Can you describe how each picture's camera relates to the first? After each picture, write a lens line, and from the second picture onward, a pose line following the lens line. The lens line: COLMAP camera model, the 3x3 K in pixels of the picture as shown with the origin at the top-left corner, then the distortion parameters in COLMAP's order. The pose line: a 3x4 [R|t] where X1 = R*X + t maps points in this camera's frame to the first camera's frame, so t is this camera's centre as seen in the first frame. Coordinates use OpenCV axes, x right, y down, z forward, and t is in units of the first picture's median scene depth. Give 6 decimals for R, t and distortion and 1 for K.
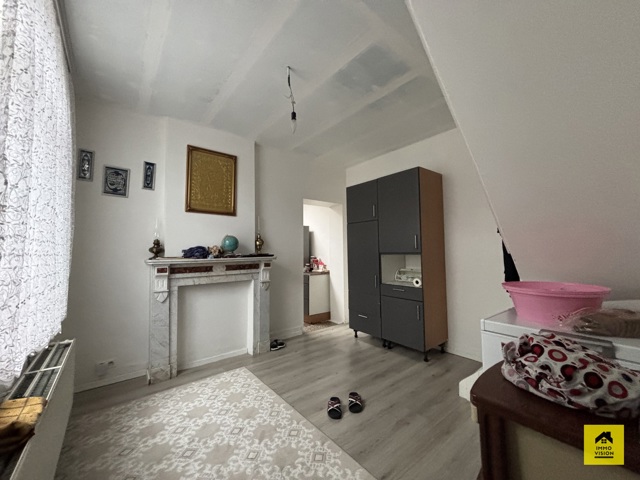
lens RADIAL K [[257.4, 0, 317.9], [0, 257.4, 239.3], [0, 0, 1]] dist [-0.002739, -0.000996]
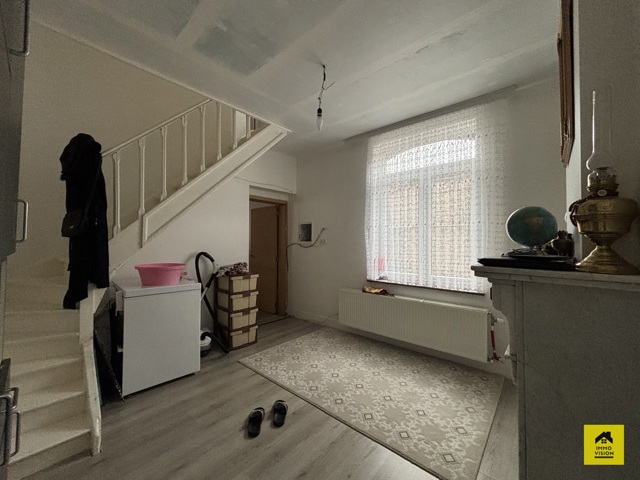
lens RADIAL K [[257.4, 0, 320.3], [0, 257.4, 240.5], [0, 0, 1]] dist [-0.002739, -0.000996]
pose [[-0.985721, 0.002033, -0.168376, 0.075859], [0.013286, 0.997749, -0.065735, 0.094707], [0.167864, -0.067033, -0.983528, 1.993923]]
